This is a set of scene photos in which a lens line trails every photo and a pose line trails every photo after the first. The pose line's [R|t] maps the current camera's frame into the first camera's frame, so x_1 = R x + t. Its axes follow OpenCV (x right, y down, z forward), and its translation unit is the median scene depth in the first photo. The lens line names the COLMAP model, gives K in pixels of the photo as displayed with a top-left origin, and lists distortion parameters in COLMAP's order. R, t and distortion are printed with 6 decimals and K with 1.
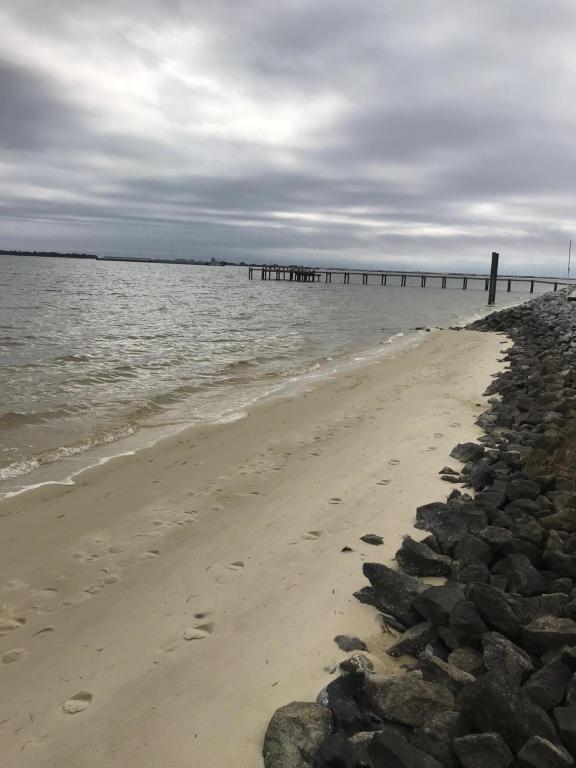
lens RADIAL K [[639.8, 0, 288.0], [0, 639.8, 384.0], [0, 0, 1]] dist [0.056180, -0.077663]
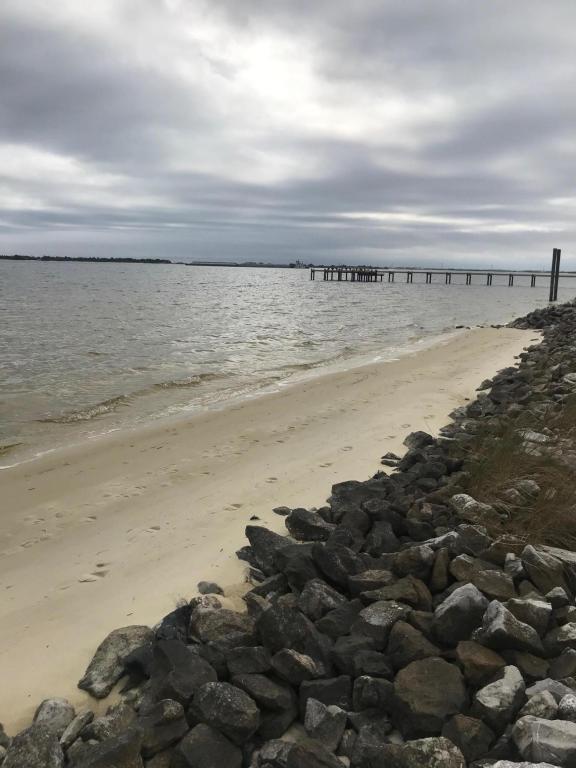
lens RADIAL K [[639.8, 0, 288.0], [0, 639.8, 384.0], [0, 0, 1]] dist [0.056180, -0.077663]
pose [[0.993858, 0.000186, -0.110665, 0.116191], [-0.000361, 0.999999, -0.001558, 0.009405], [0.110664, 0.001588, 0.993857, -0.049388]]
